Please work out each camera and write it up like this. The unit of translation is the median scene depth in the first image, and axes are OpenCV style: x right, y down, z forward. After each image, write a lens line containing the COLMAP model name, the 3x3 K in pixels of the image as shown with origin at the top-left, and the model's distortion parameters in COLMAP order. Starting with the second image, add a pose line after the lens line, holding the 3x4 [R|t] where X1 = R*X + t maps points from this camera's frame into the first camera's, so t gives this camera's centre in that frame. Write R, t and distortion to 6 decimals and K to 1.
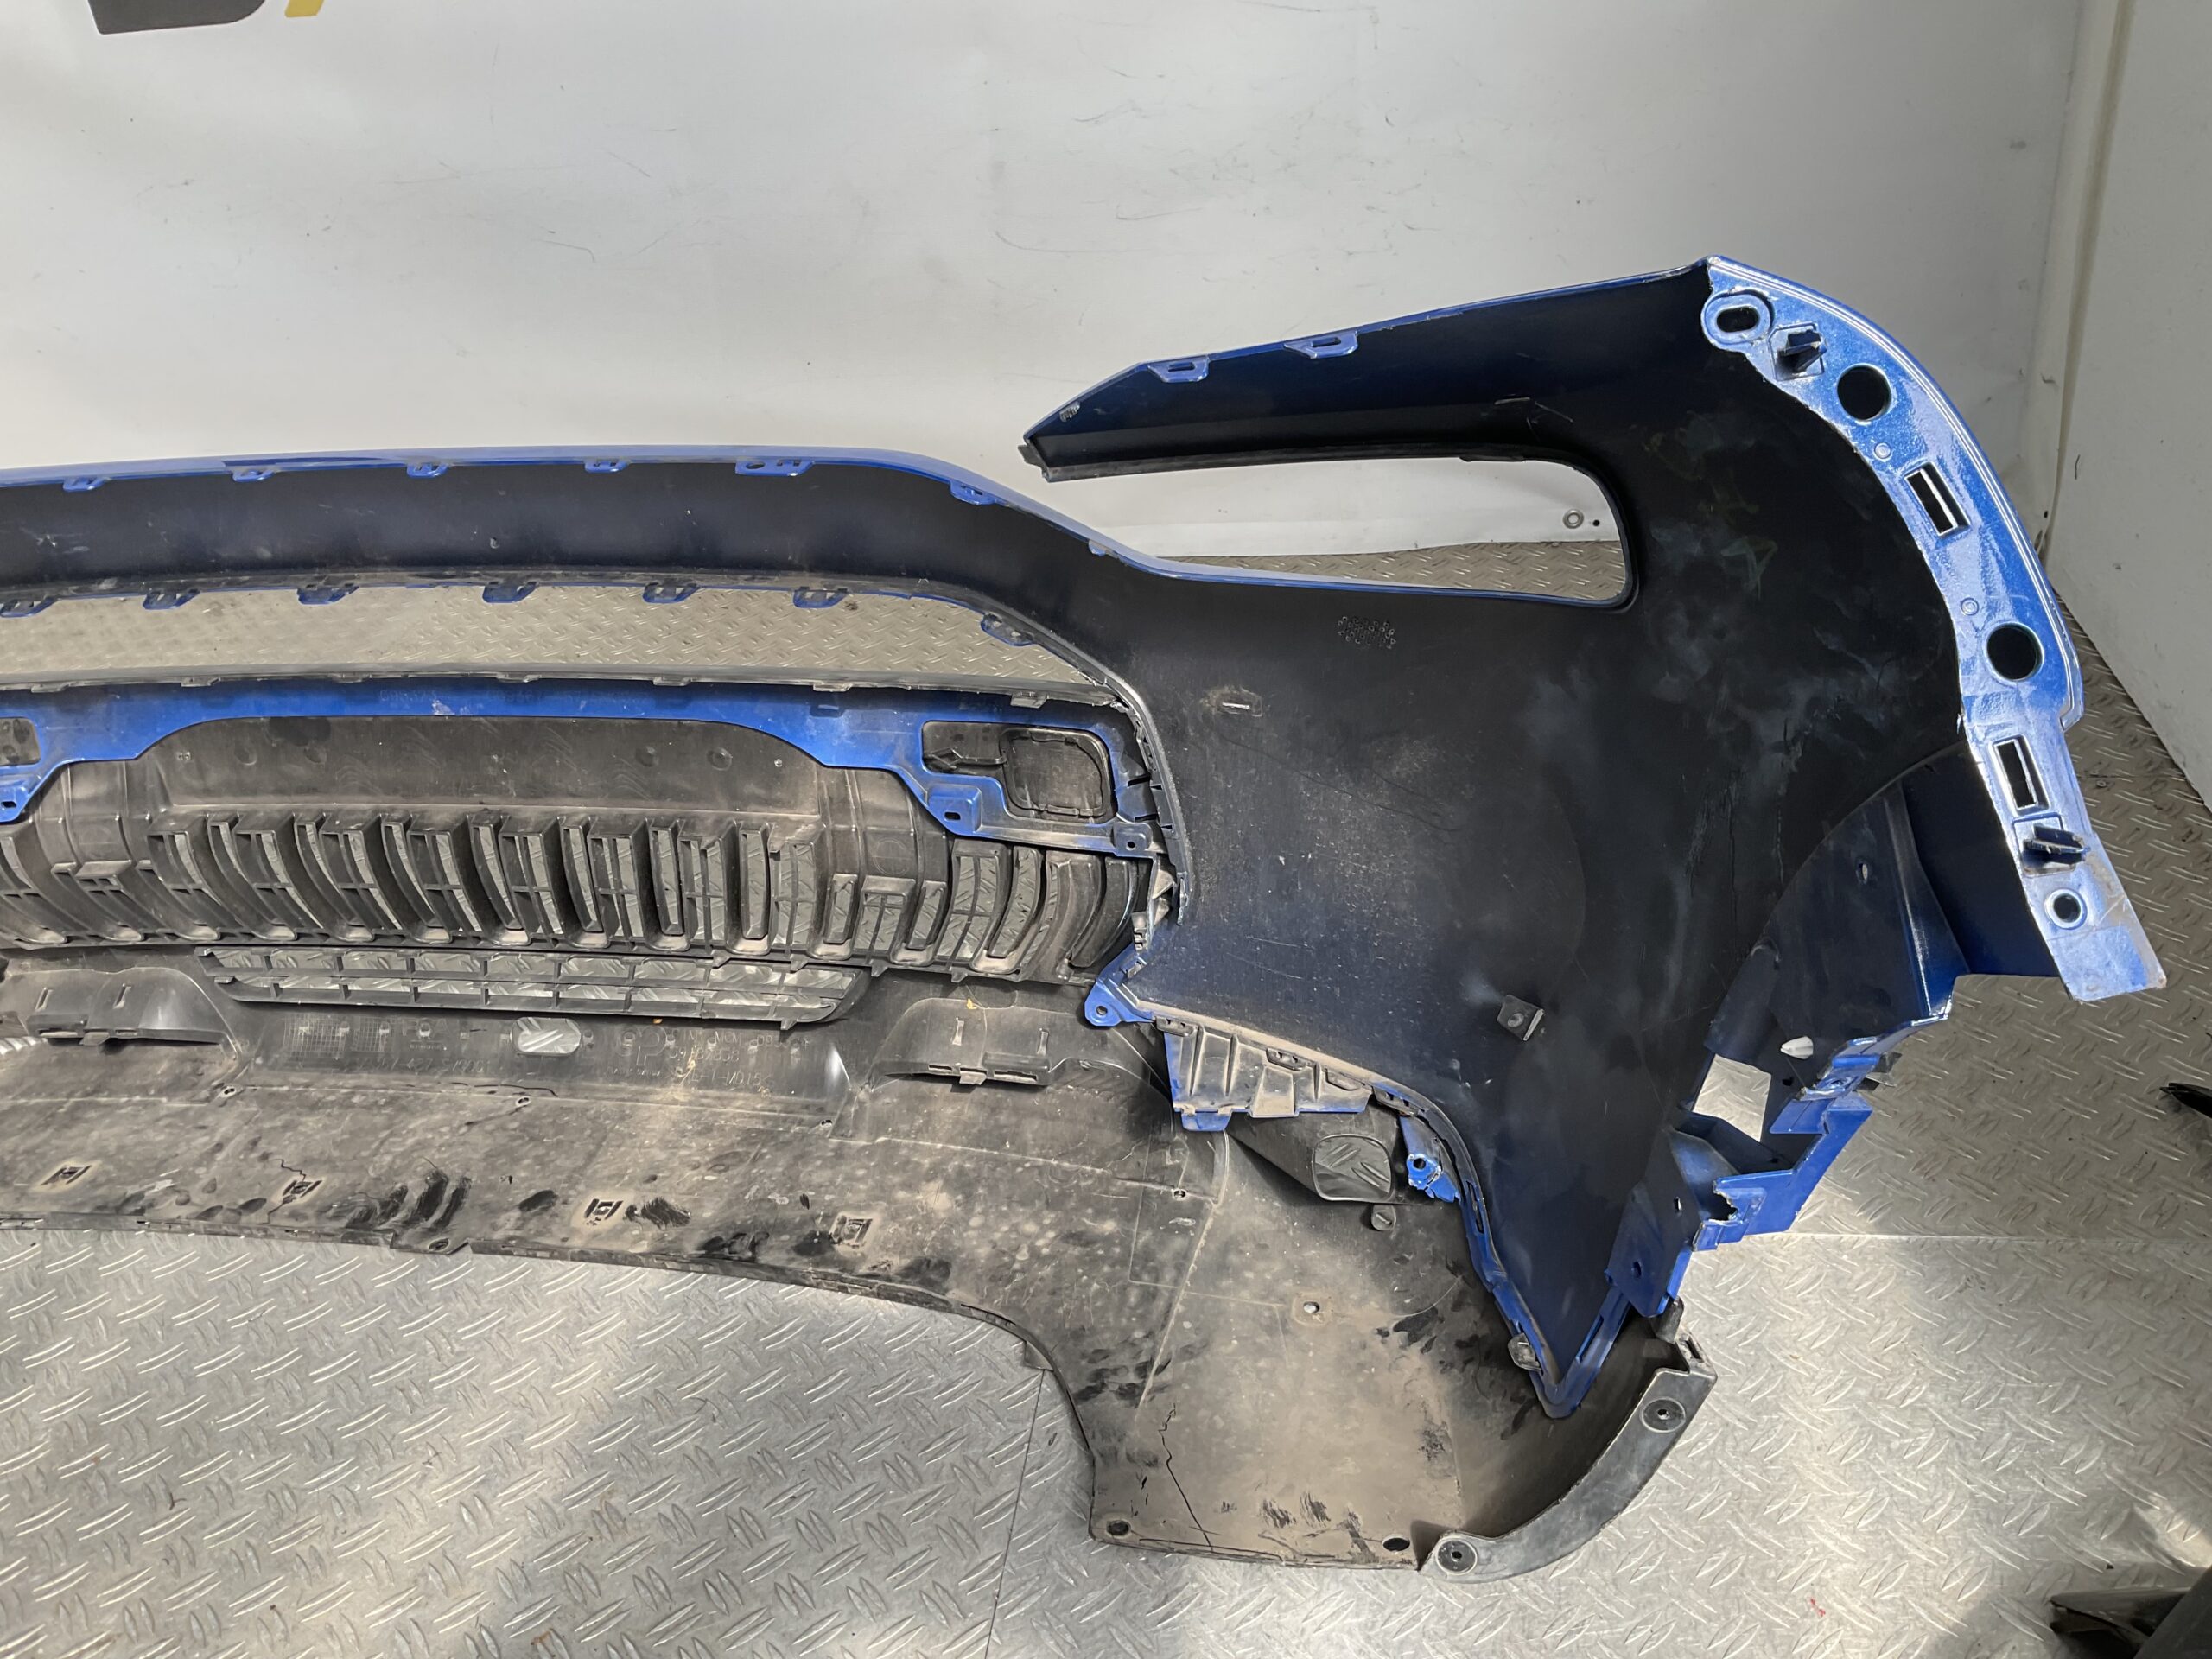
lens RADIAL K [[1835.6, 0, 1103.2], [0, 1835.6, 835.0], [0, 0, 1]] dist [0.067672, -0.115591]
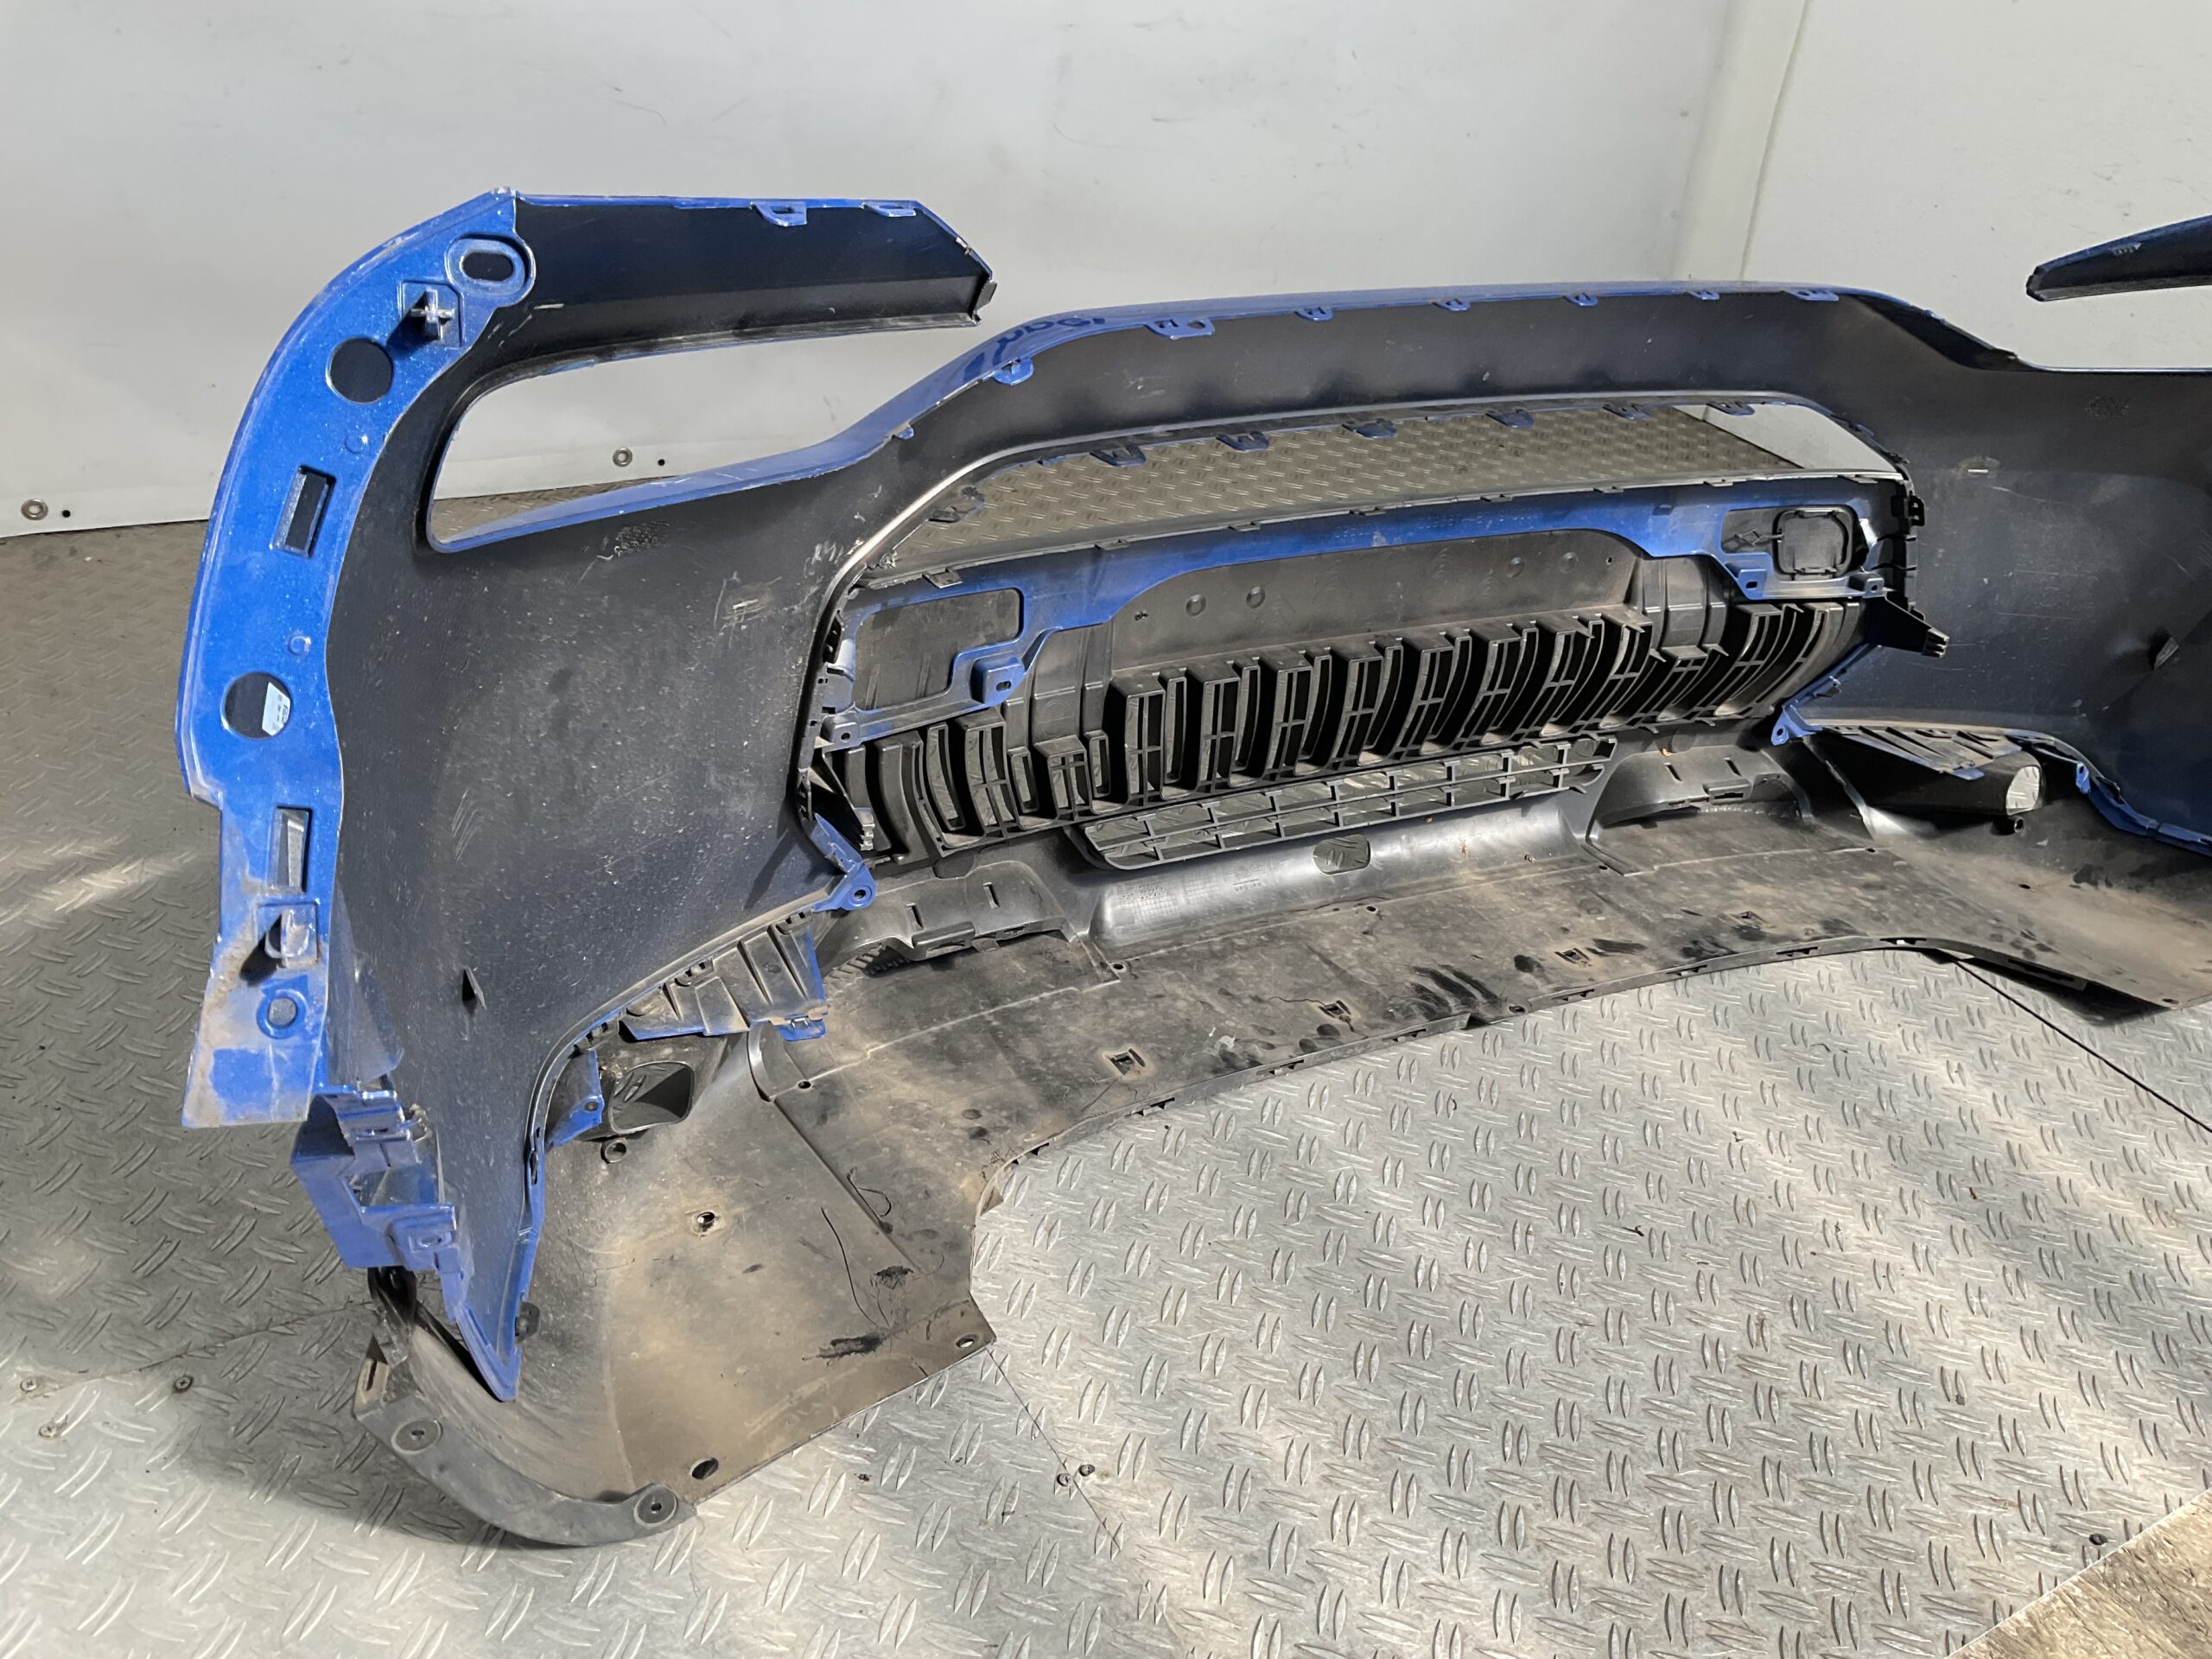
lens RADIAL K [[1830.9, 0, 1103.1], [0, 1830.9, 829.7], [0, 0, 1]] dist [0.117925, -0.238277]
pose [[0.769046, -0.173965, 0.615064, -1.206189], [0.143056, 0.984686, 0.099638, -0.033662], [-0.622979, 0.011363, 0.782156, 0.276626]]
